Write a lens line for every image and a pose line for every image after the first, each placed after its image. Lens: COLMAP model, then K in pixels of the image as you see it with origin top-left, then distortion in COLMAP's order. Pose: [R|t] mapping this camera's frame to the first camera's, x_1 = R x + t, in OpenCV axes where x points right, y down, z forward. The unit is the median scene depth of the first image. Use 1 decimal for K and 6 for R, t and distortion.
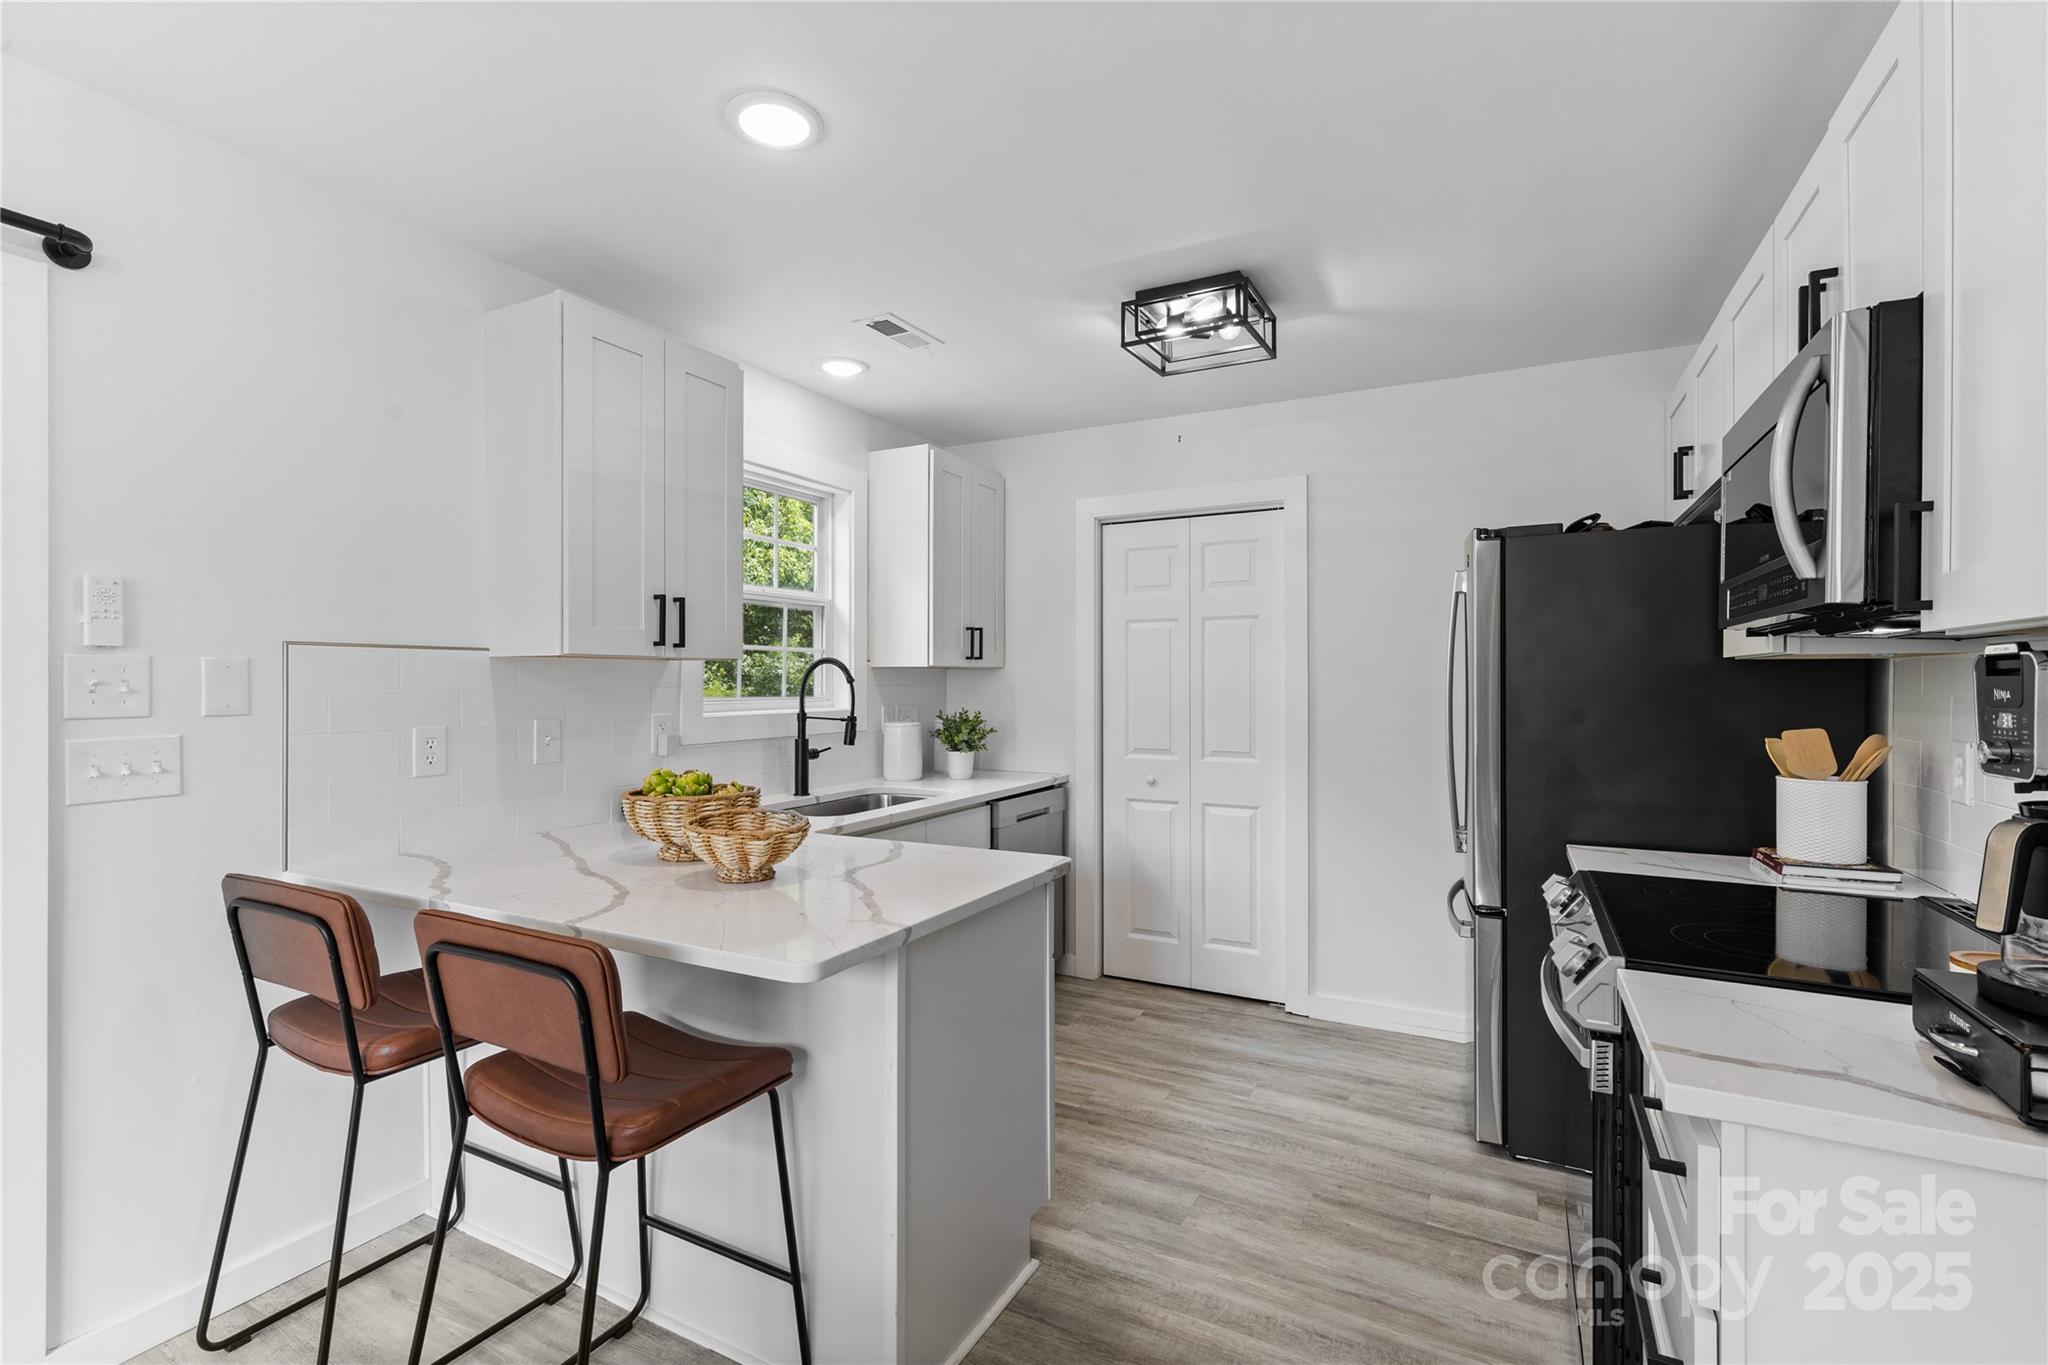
lens RADIAL K [[924.3, 0, 1018.5], [0, 924.3, 678.9], [0, 0, 1]] dist [0.004978, -0.000156]
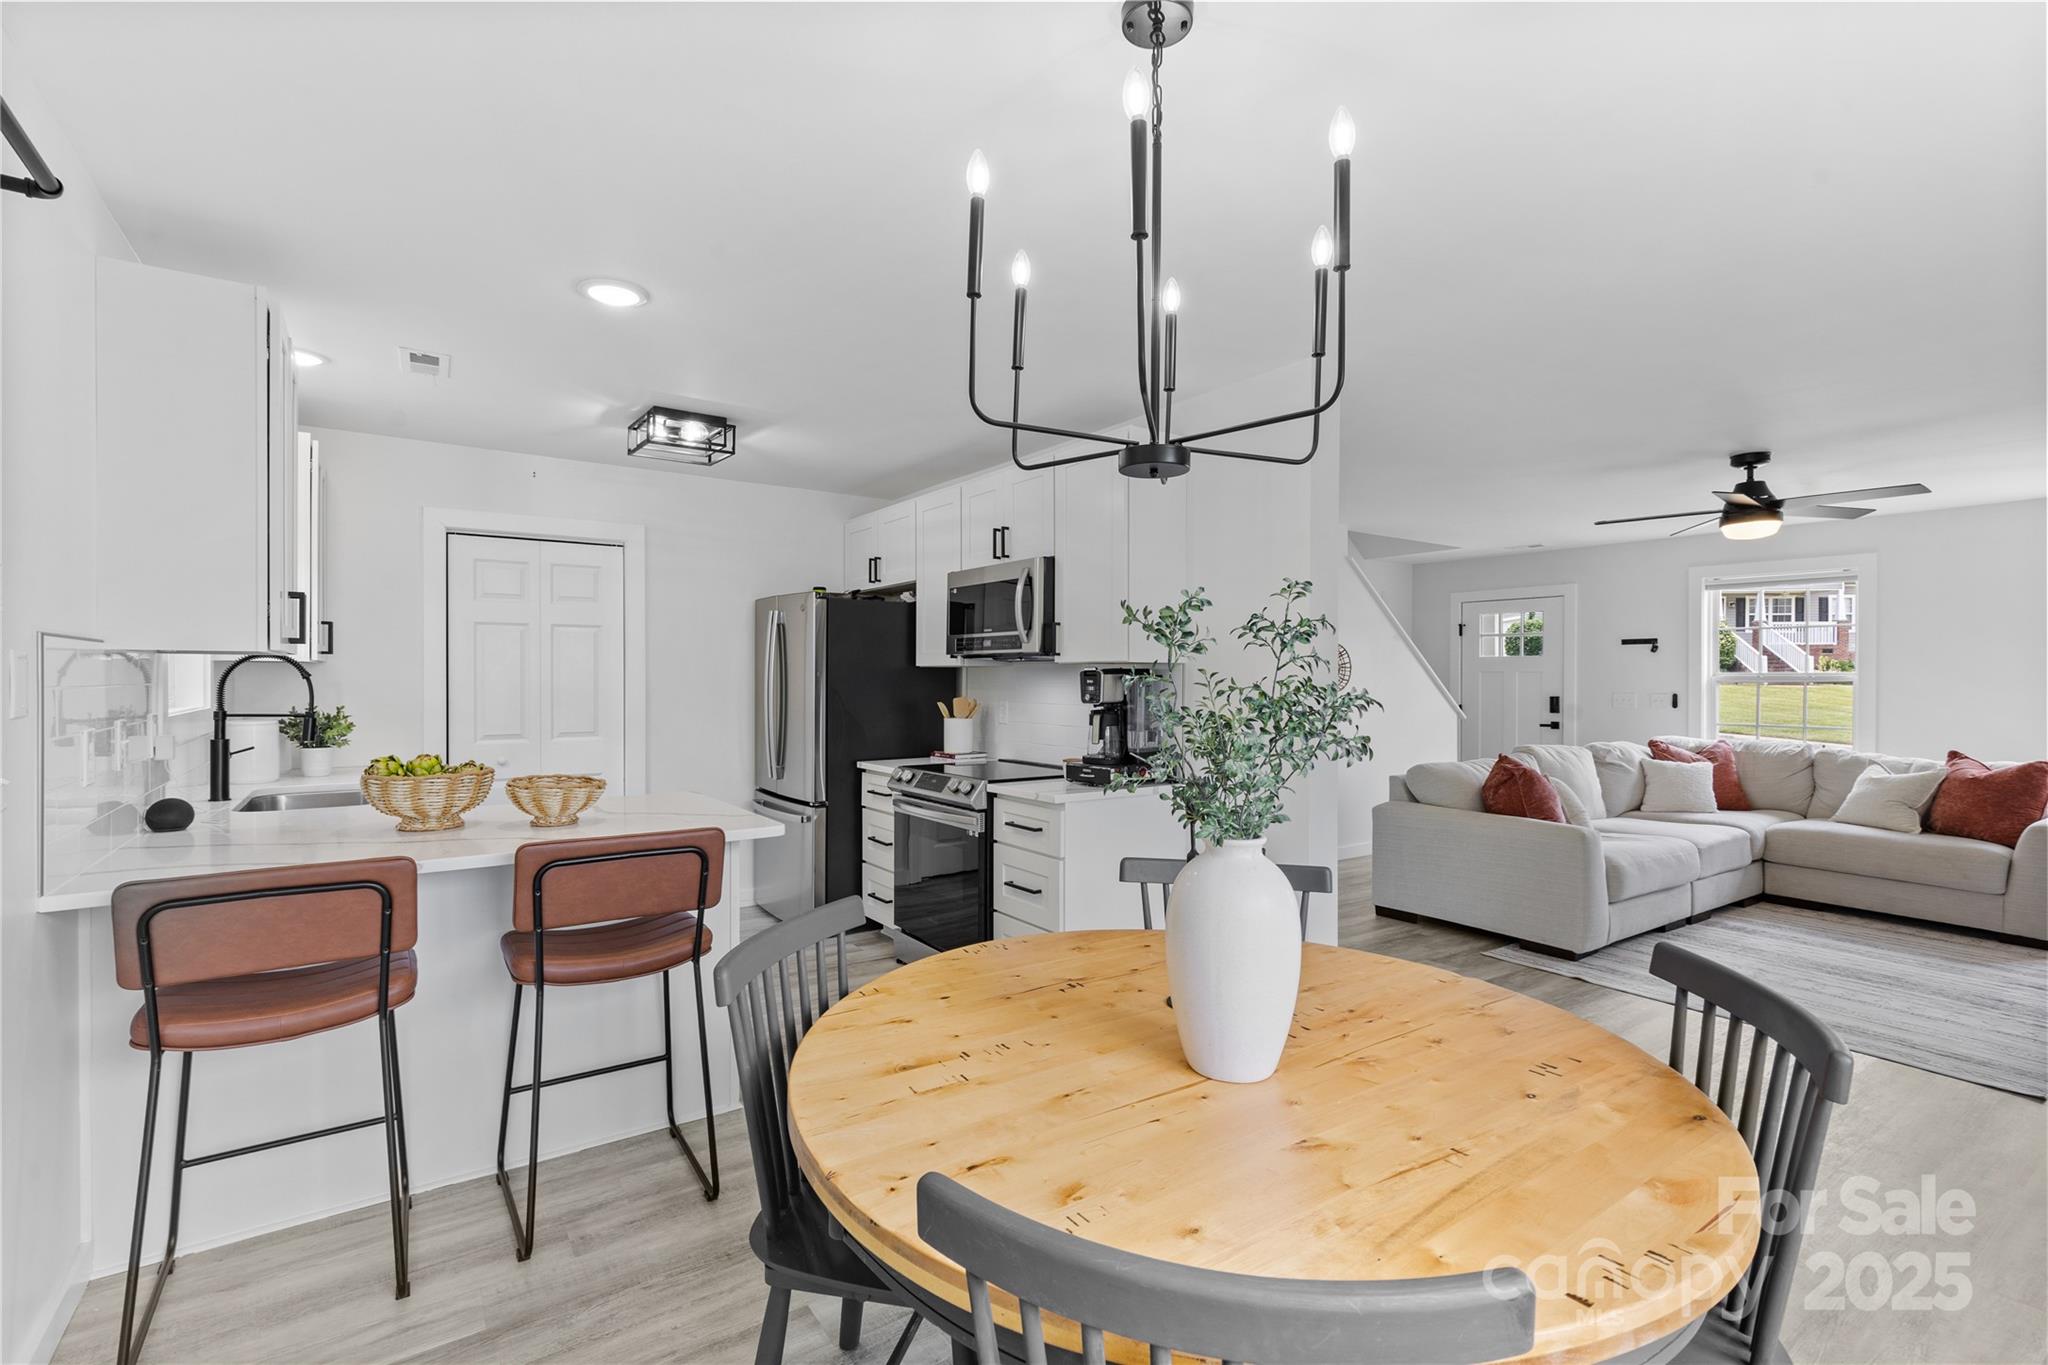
lens RADIAL K [[924.3, 0, 1018.5], [0, 924.3, 678.9], [0, 0, 1]] dist [0.004978, -0.000156]
pose [[0.462712, -0.002769, 0.886504, -0.707459], [-0.004080, 0.999978, 0.005253, -0.003487], [-0.886499, -0.006047, 0.462691, -0.134455]]
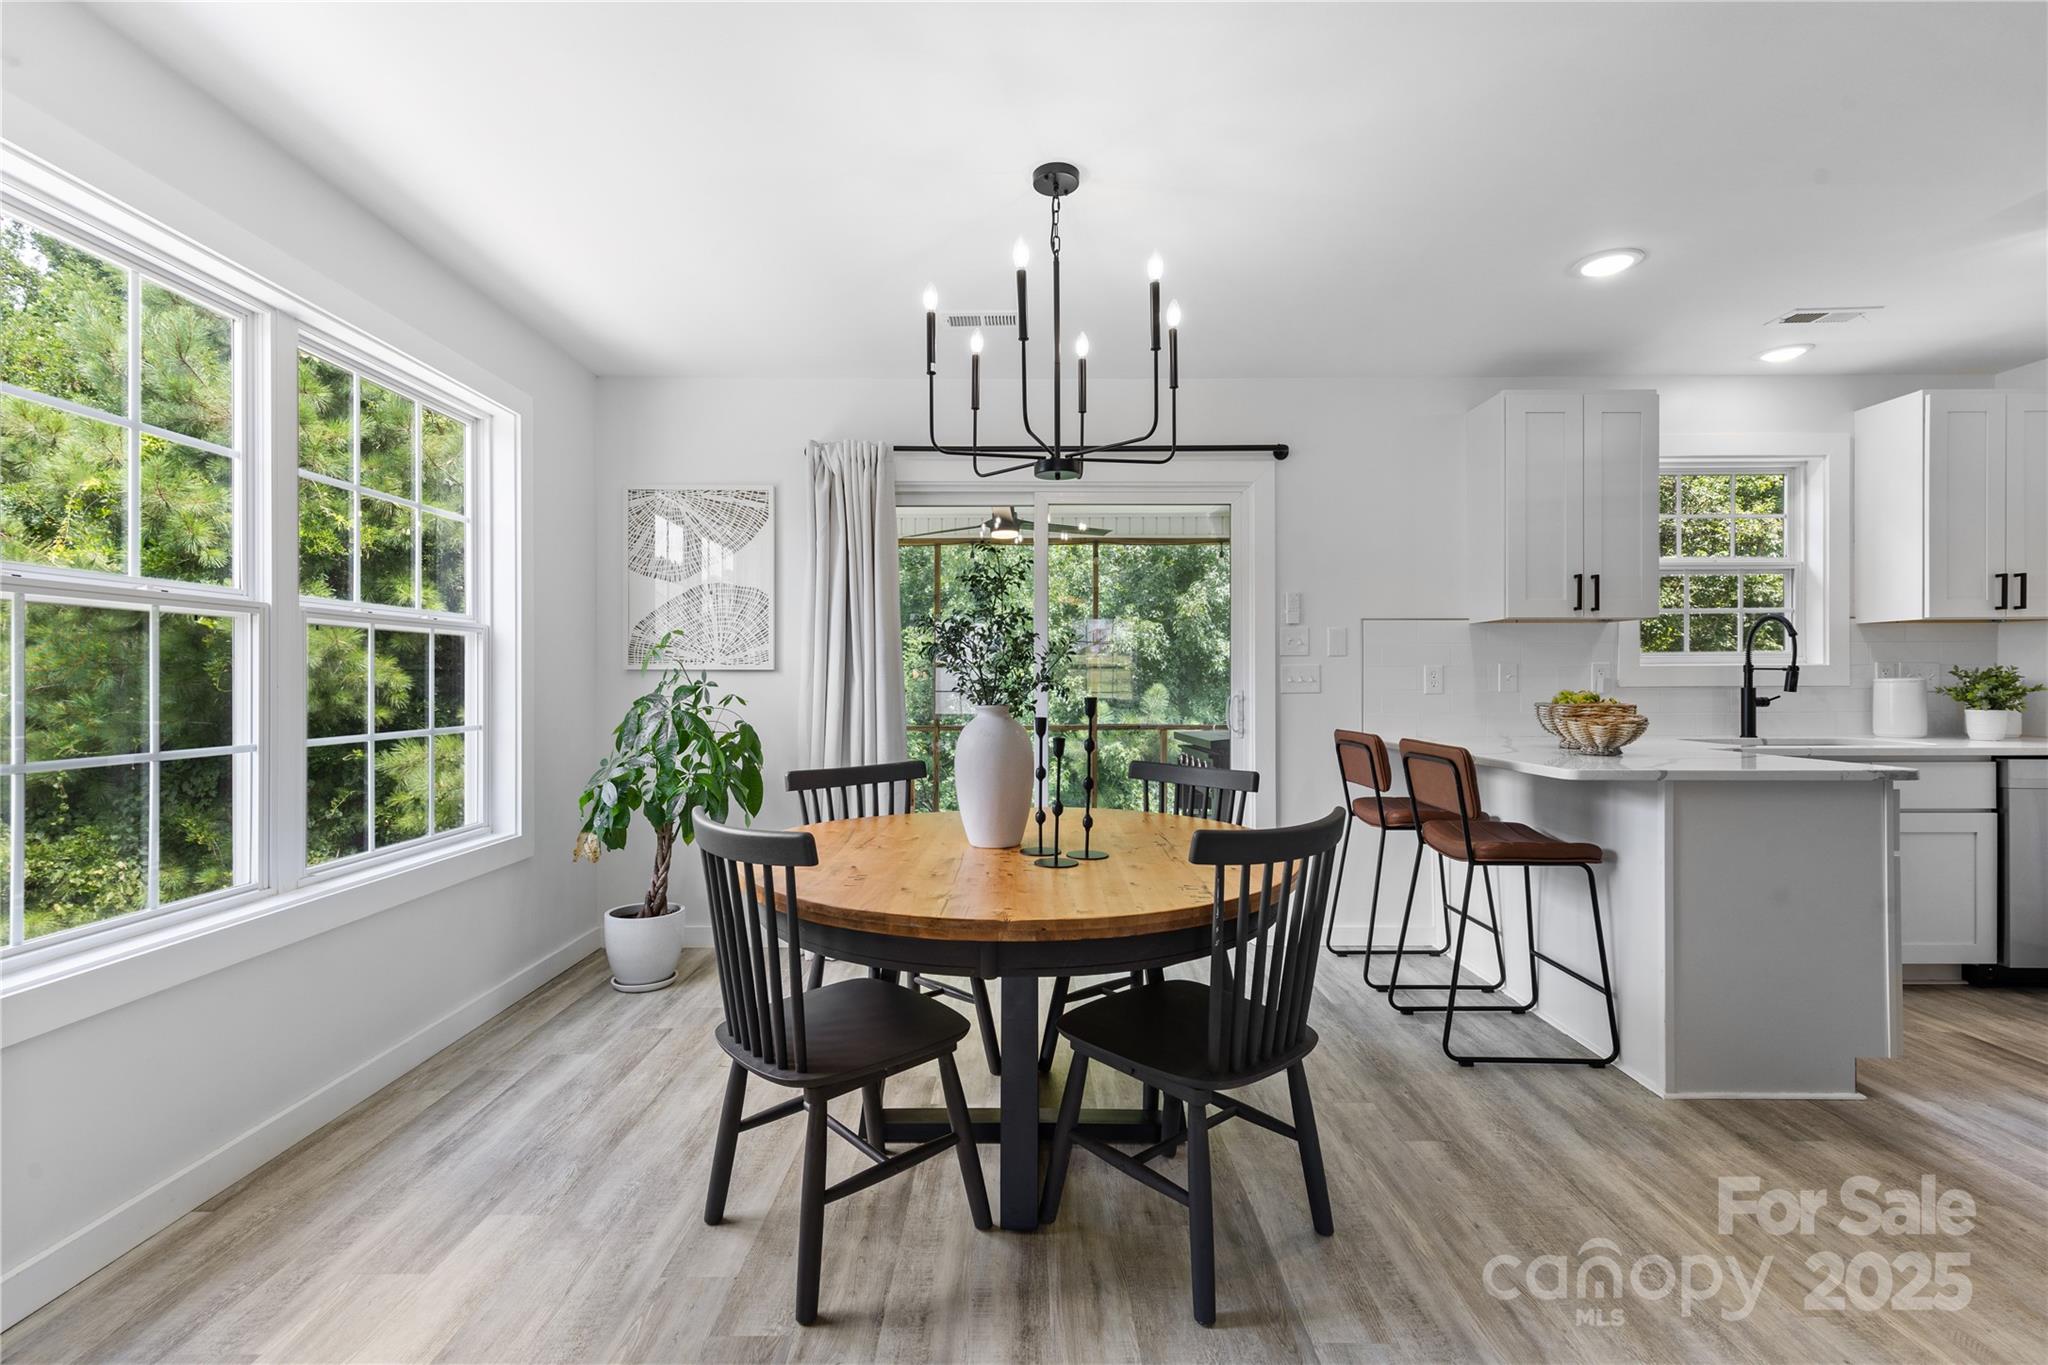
lens RADIAL K [[908.8, 0, 1021.7], [0, 908.8, 685.0], [0, 0, 1]] dist [0.004352, -0.000111]
pose [[0.465963, 0.002147, -0.884801, 0.354333], [0.005031, 0.999974, 0.005076, 0.052880], [0.884790, -0.006817, 0.465941, -0.327899]]
